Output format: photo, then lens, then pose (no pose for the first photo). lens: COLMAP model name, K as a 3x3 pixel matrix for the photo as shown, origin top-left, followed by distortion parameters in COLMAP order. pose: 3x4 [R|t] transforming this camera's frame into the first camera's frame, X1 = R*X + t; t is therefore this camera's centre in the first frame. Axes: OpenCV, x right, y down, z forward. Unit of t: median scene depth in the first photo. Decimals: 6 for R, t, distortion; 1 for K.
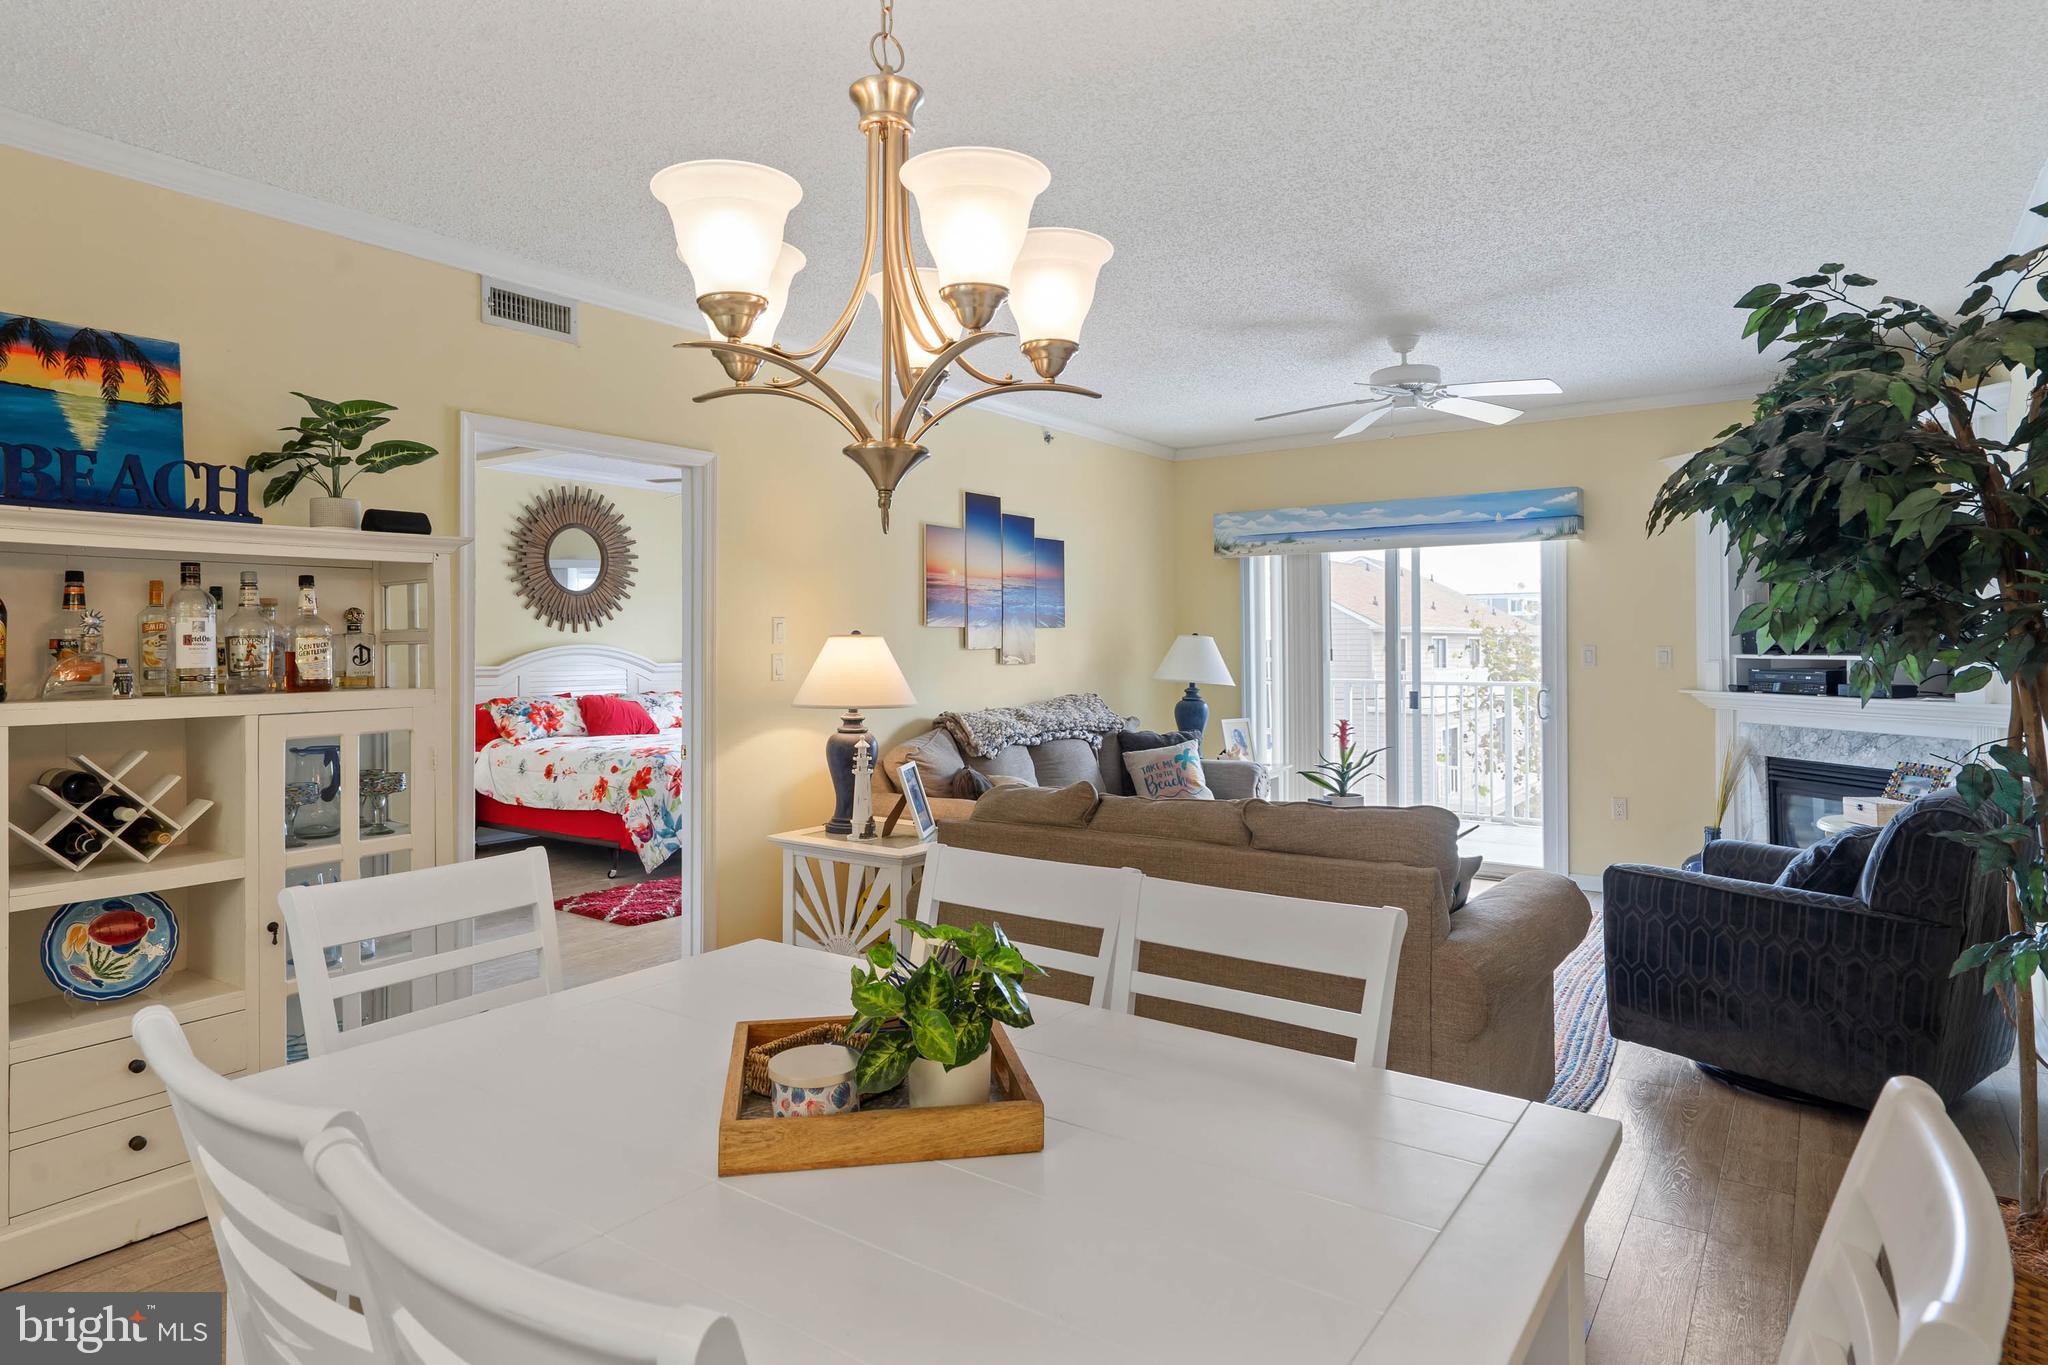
lens RADIAL K [[1163.0, 0, 1019.8], [0, 1163.0, 623.0], [0, 0, 1]] dist [0.008052, 0.001269]
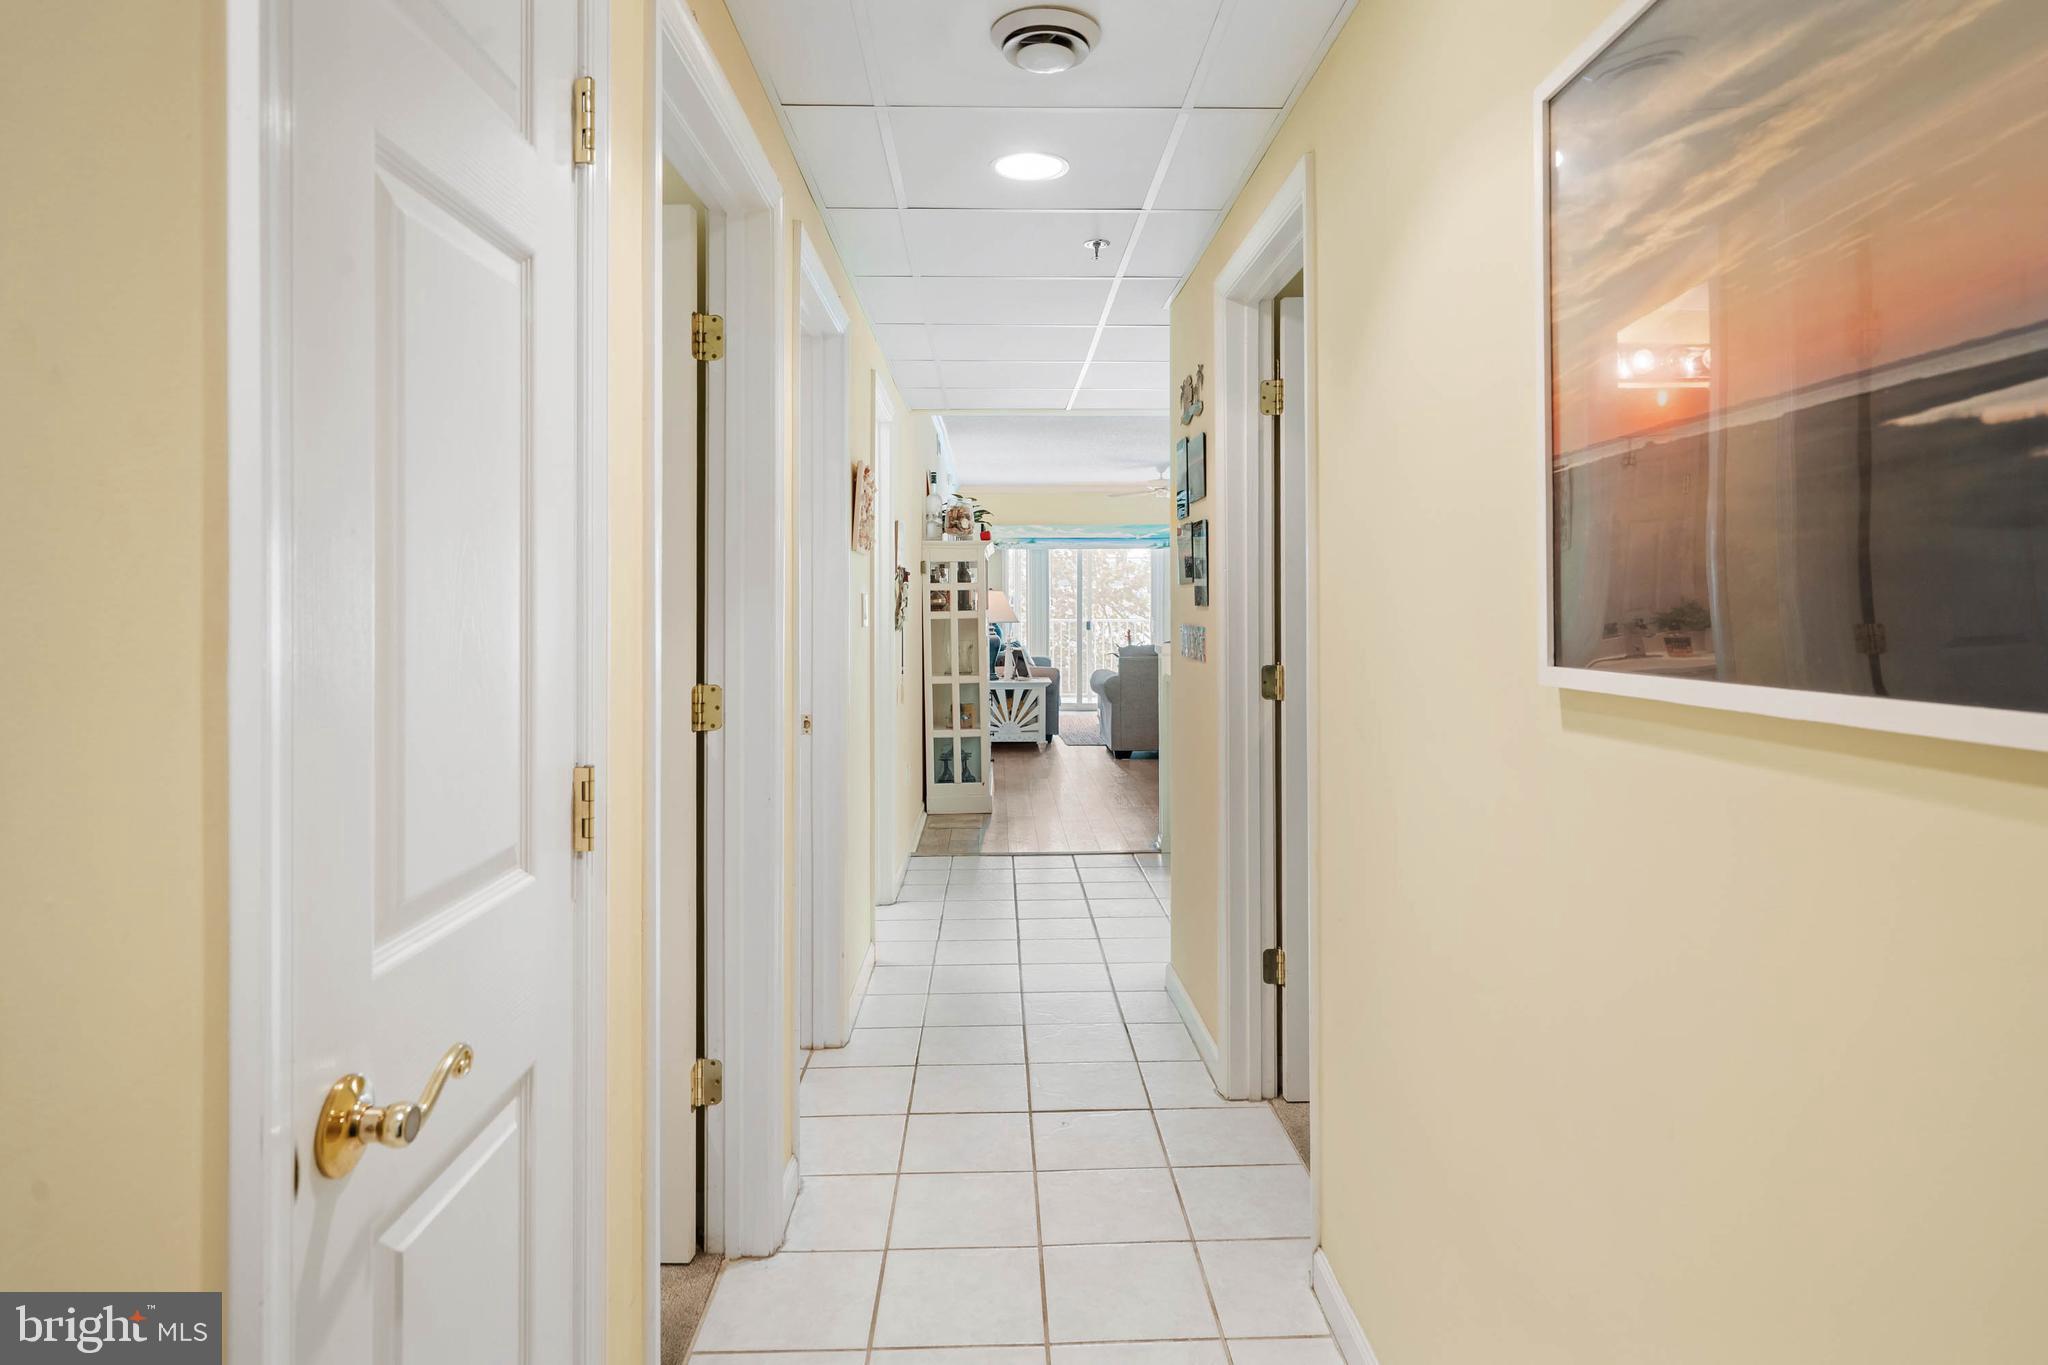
lens RADIAL K [[1191.6, 0, 1024.0], [0, 1191.6, 682.5], [0, 0, 1]] dist [0.002429, 0.000088]
pose [[0.807043, -0.037303, 0.589313, -1.078152], [-0.012987, 0.996640, 0.080872, -0.000072], [-0.590350, -0.072920, 0.803847, -0.651846]]
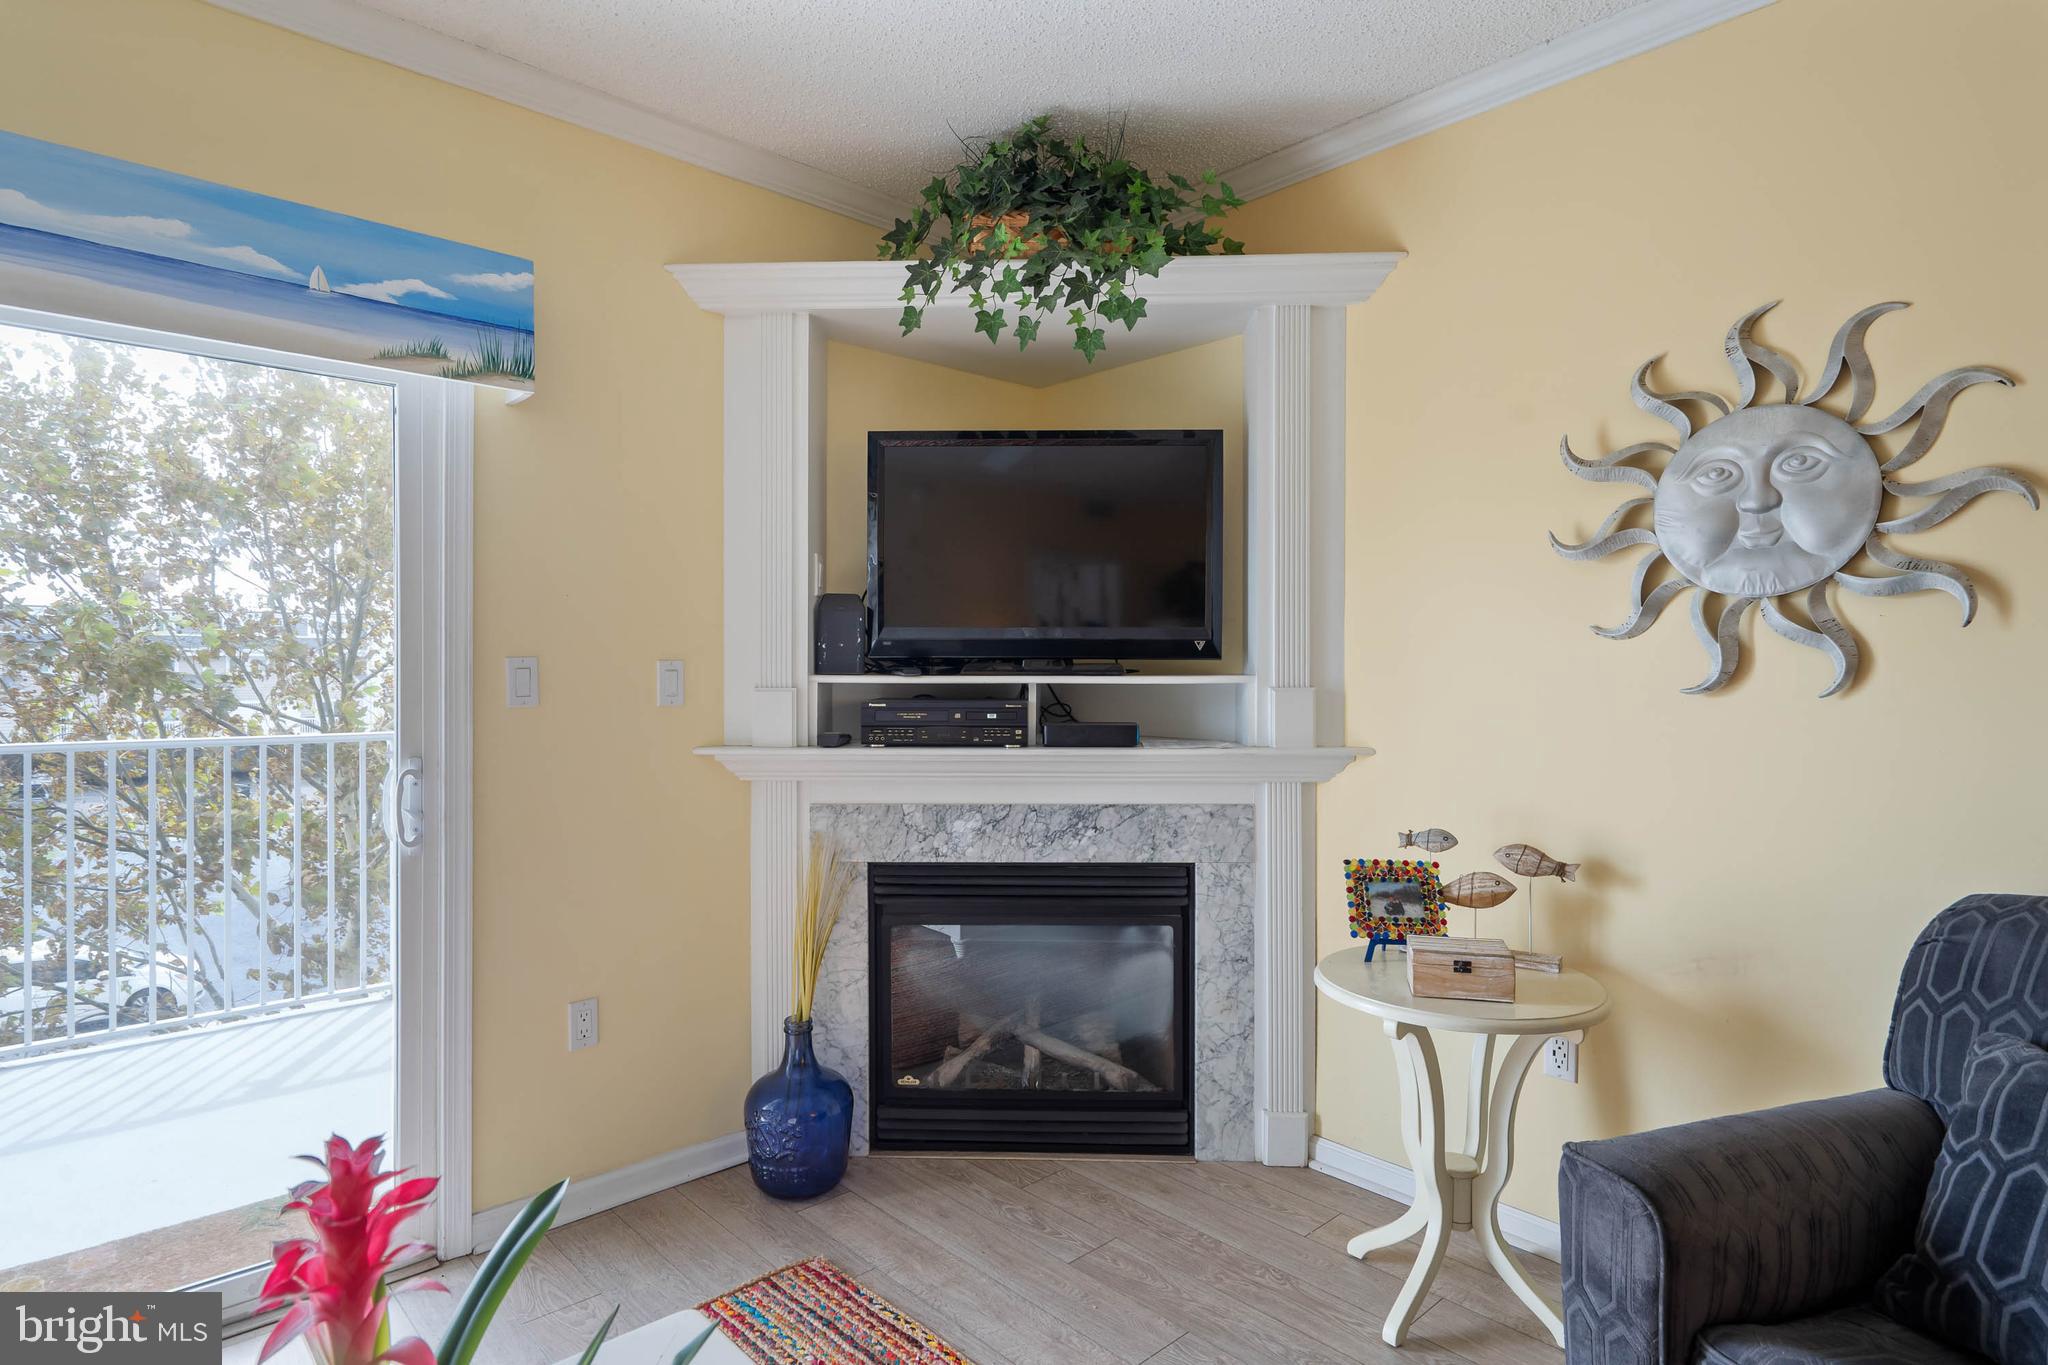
lens RADIAL K [[1101.4, 0, 1024.0], [0, 1101.4, 682.5], [0, 0, 1]] dist [0.007891, -0.000788]
pose [[0.212067, -0.007250, 0.977228, 0.142011], [-0.019088, 0.999751, 0.011559, 0.021248], [-0.977069, -0.021105, 0.211876, 0.761217]]
